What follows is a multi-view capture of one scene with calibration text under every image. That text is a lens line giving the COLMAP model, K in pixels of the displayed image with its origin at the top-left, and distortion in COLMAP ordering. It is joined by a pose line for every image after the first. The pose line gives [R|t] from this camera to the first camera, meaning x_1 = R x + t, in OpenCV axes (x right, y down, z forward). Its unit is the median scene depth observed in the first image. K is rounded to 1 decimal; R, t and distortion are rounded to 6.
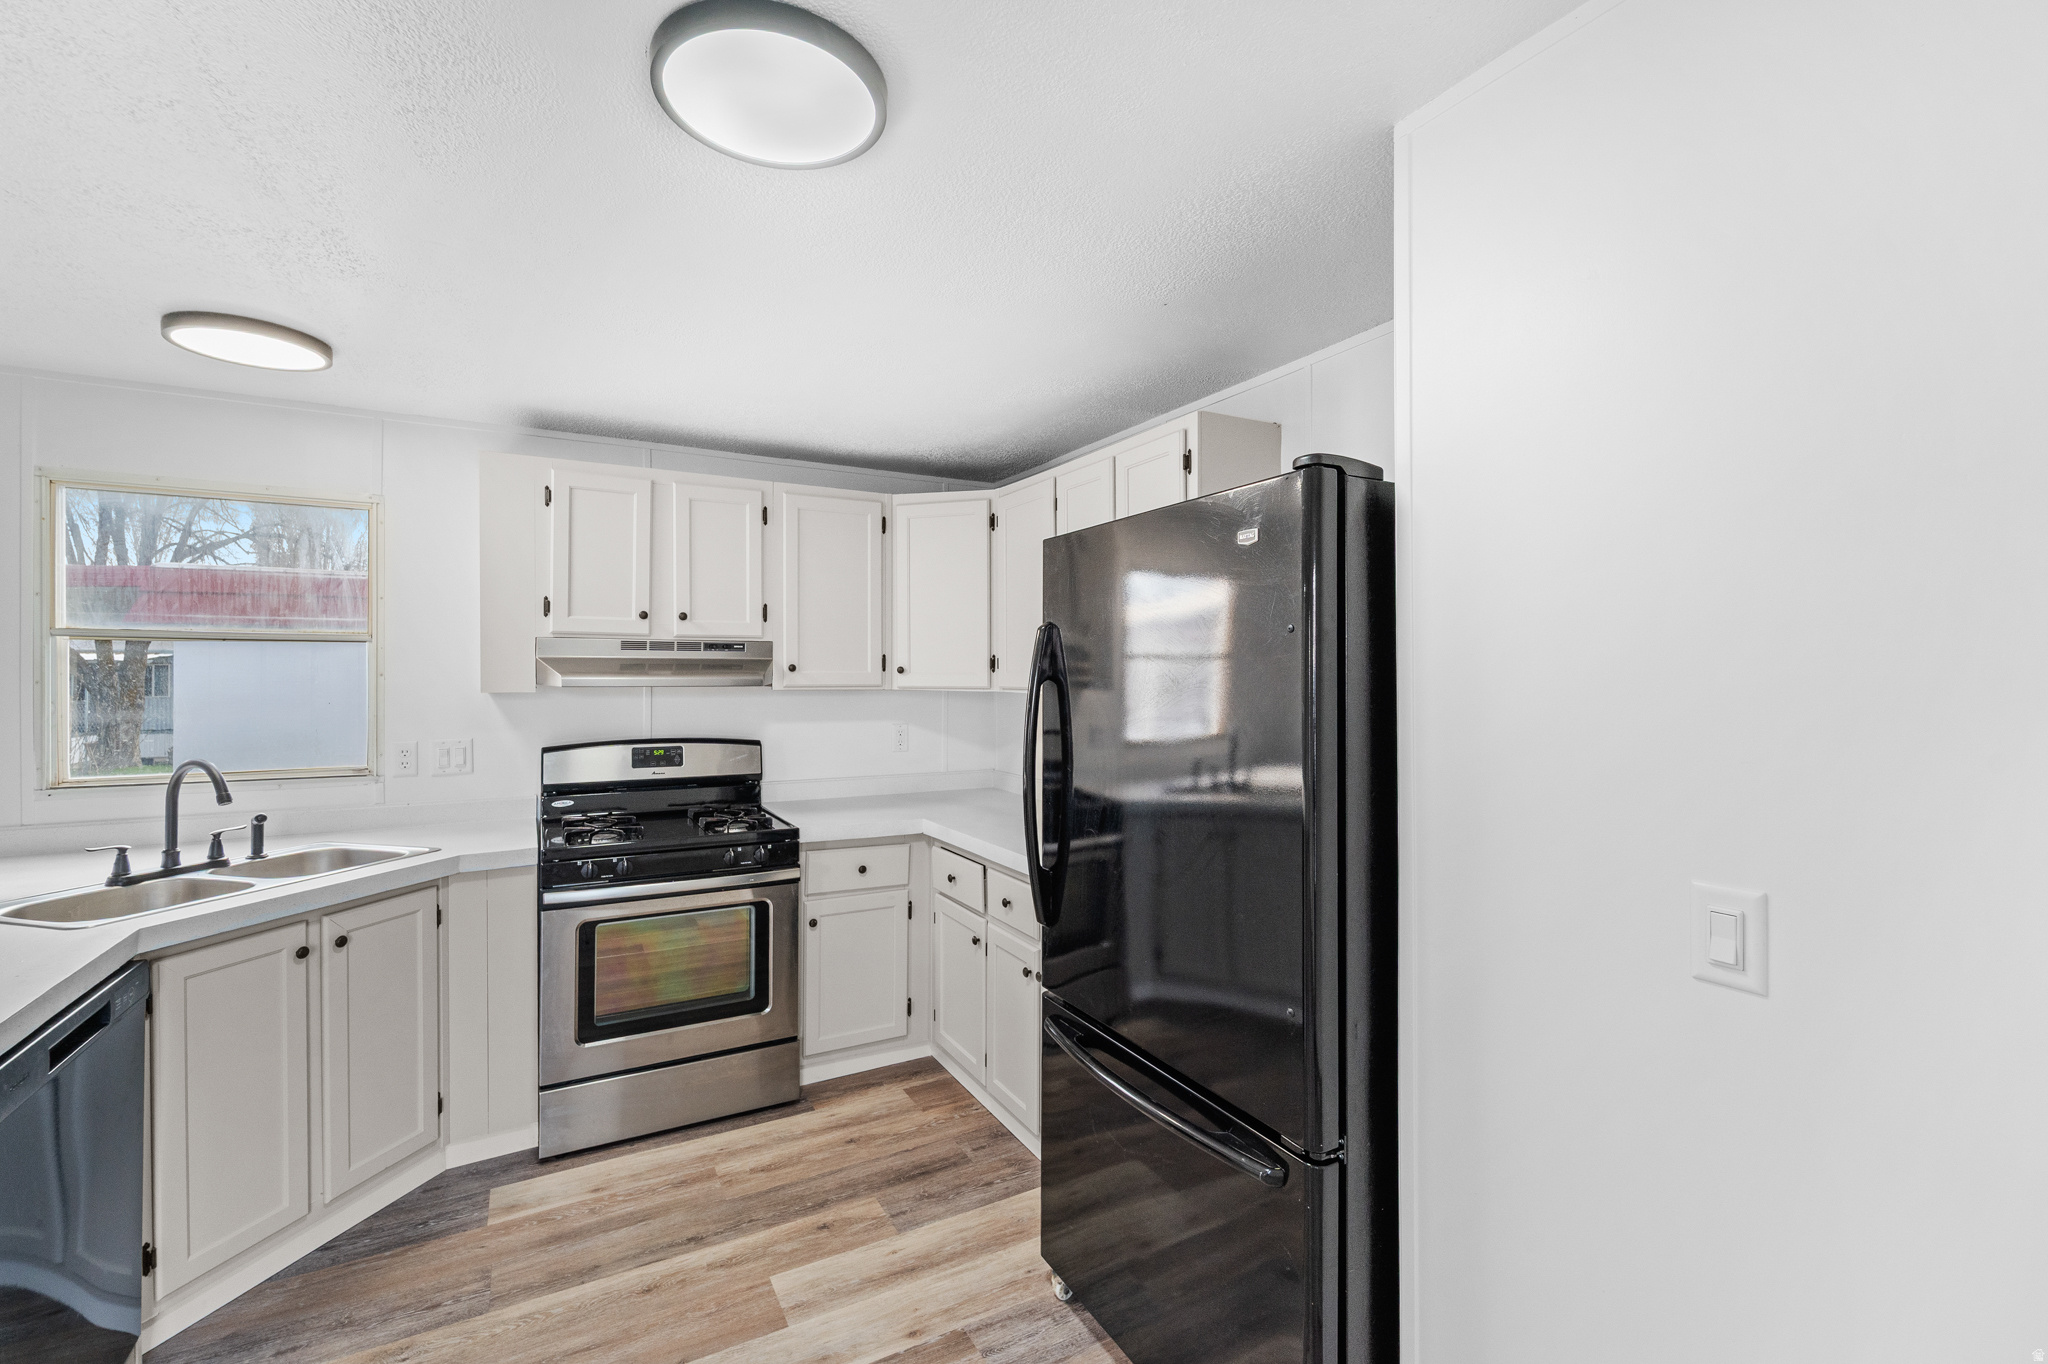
lens RADIAL K [[866.4, 0, 994.2], [0, 866.4, 661.2], [0, 0, 1]] dist [0.000288, -0.000292]
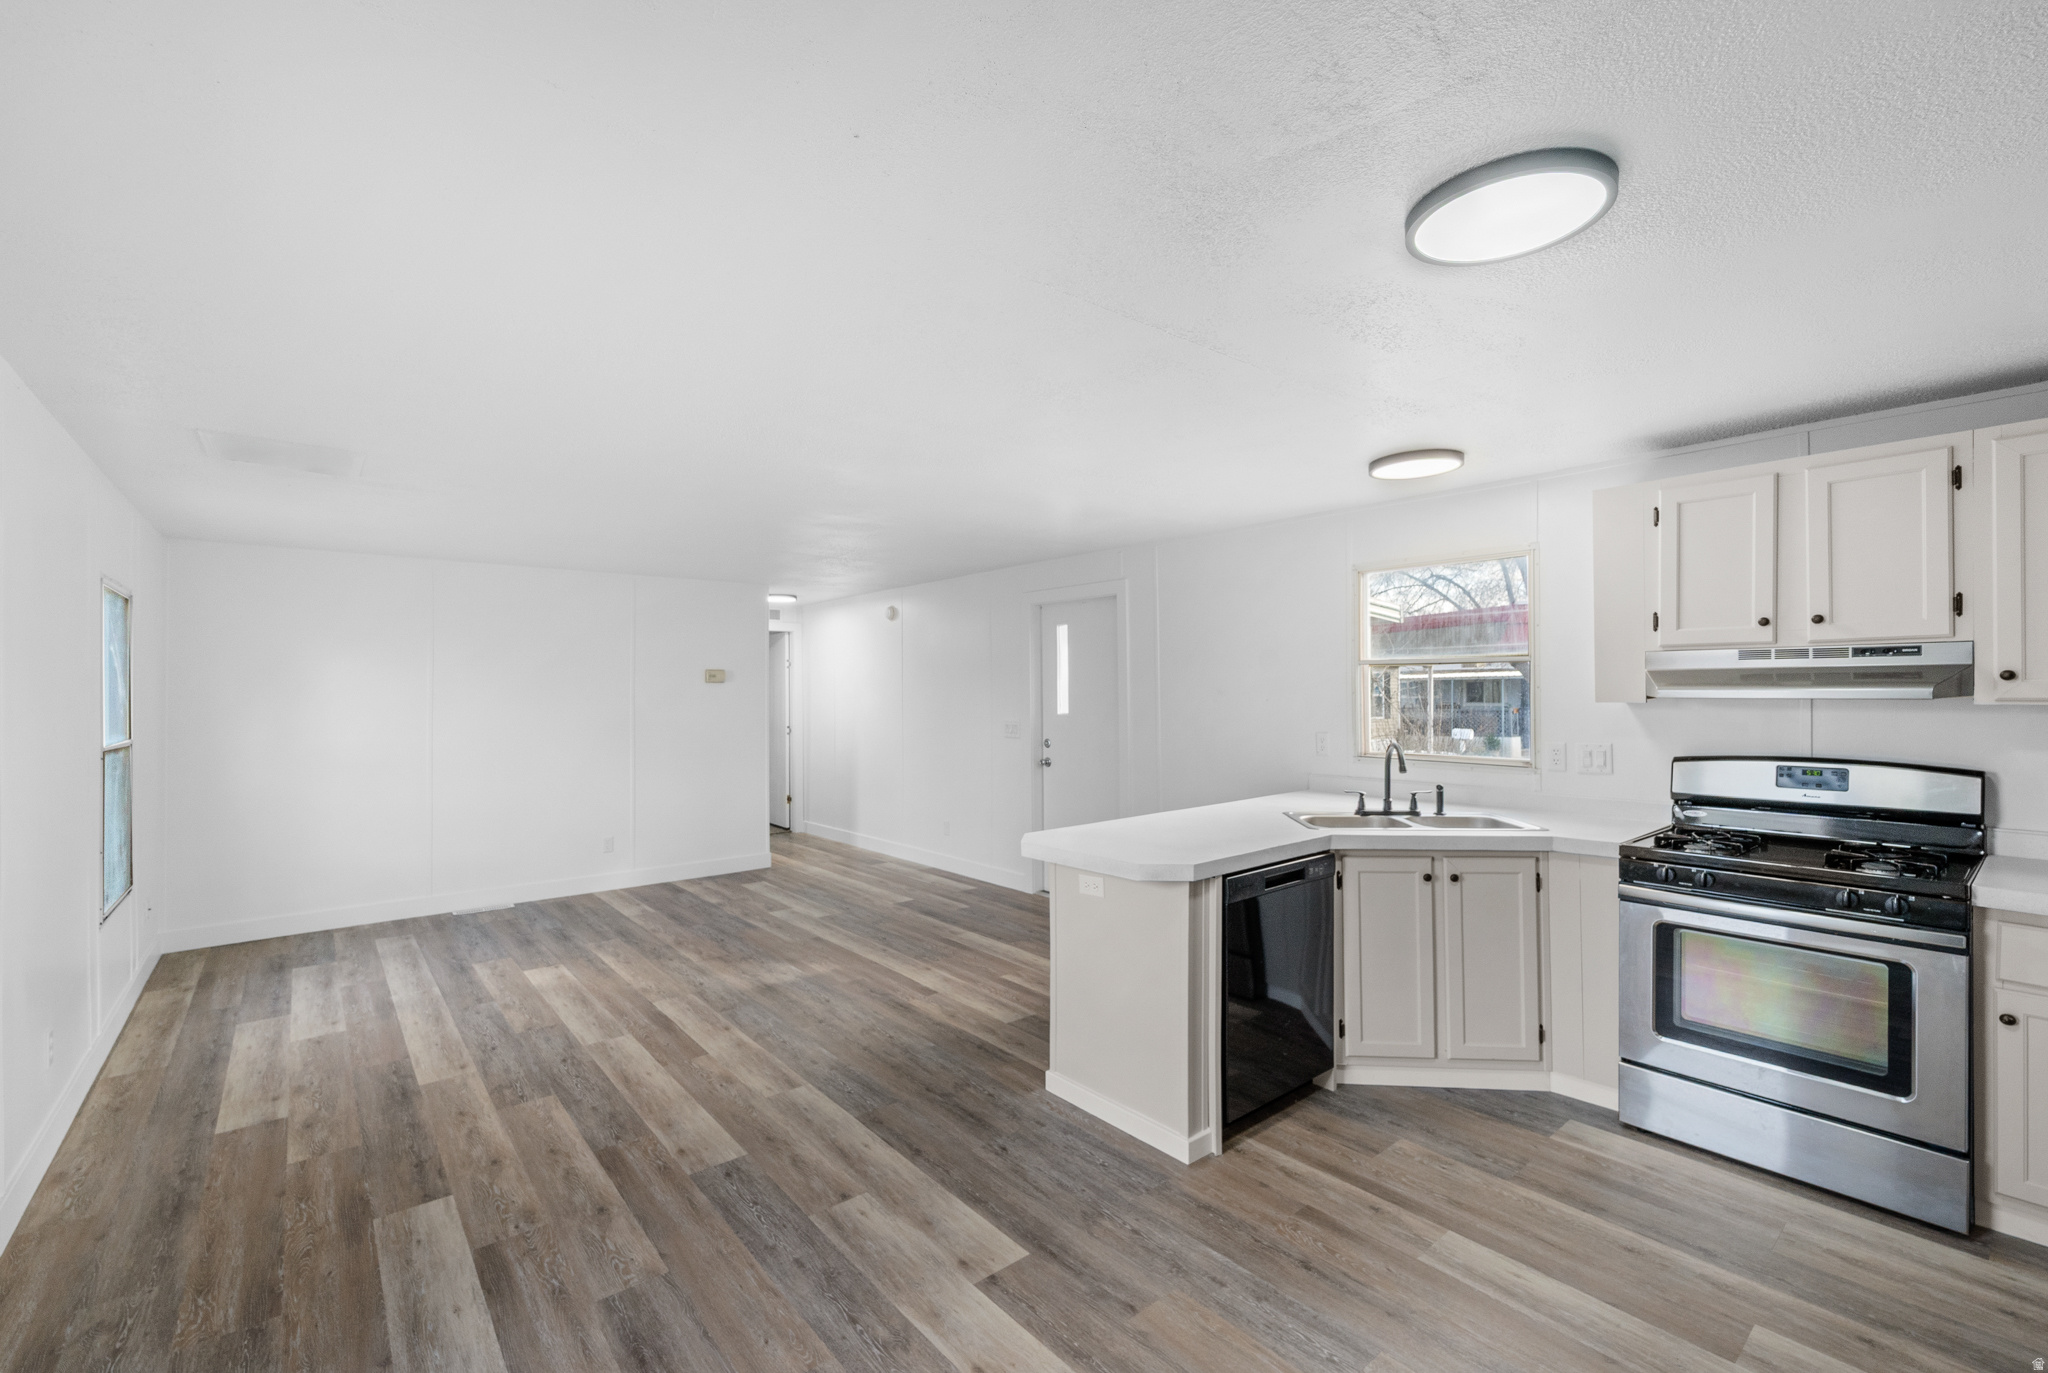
lens RADIAL K [[869.0, 0, 1029.6], [0, 869.0, 693.3], [0, 0, 1]] dist [0.001899, 0.000046]
pose [[0.204116, -0.000814, -0.978946, 0.390748], [0.018840, 0.999818, 0.003097, 0.007107], [0.978765, -0.019075, 0.204094, 0.039361]]
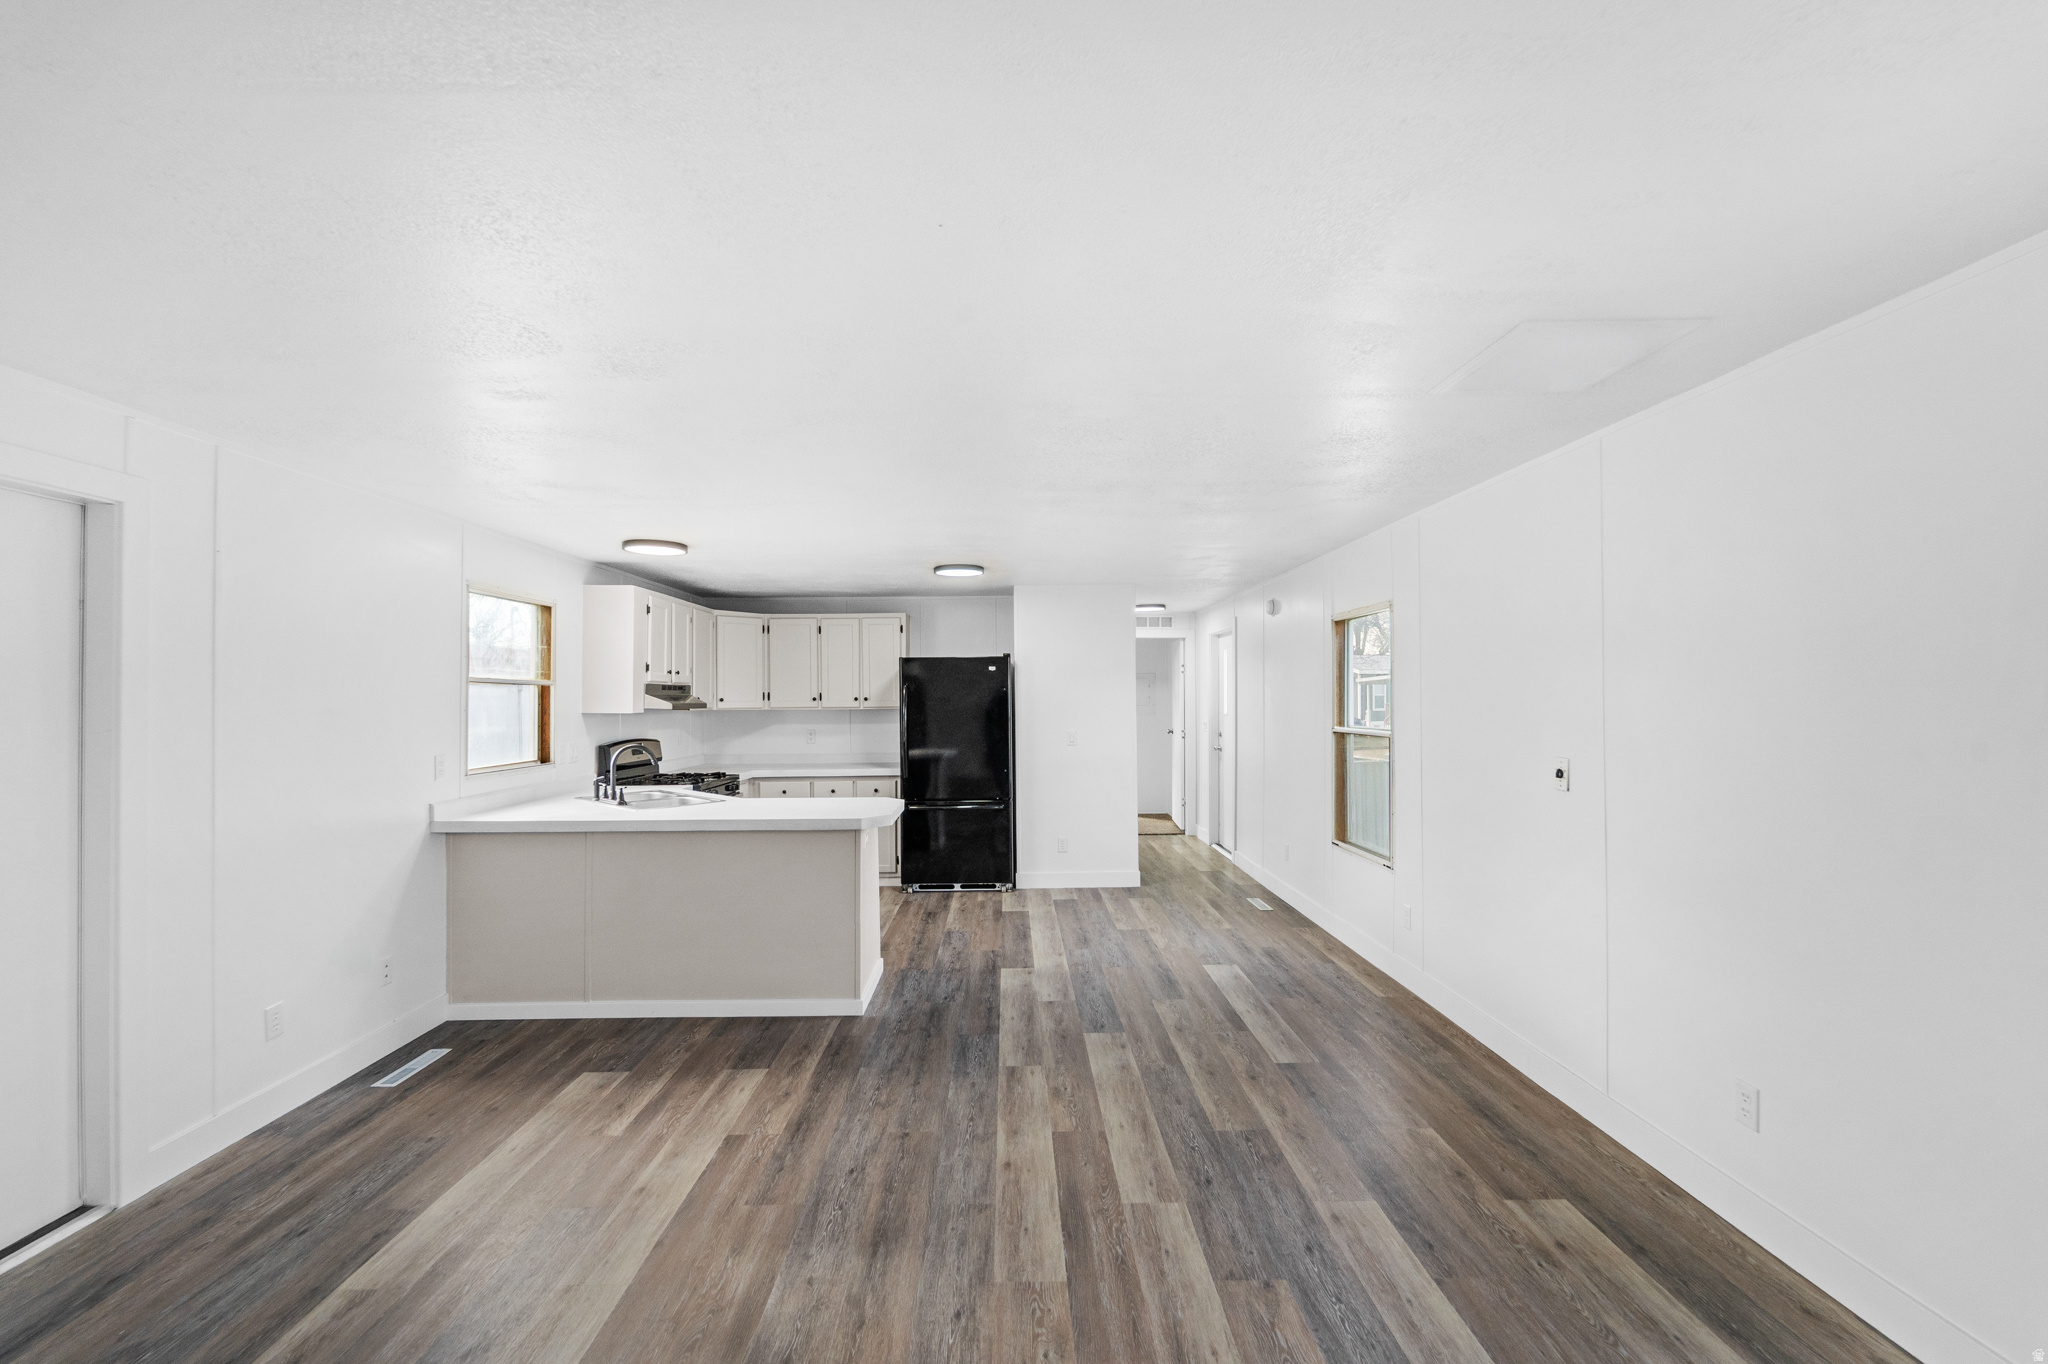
lens RADIAL K [[840.3, 0, 1018.4], [0, 840.3, 680.7], [0, 0, 1]] dist [0.000882, -0.000602]
pose [[0.464701, 0.013003, 0.885372, -1.888080], [-0.003728, 0.999912, -0.012728, -0.014707], [-0.885460, 0.002614, 0.464708, -0.614855]]
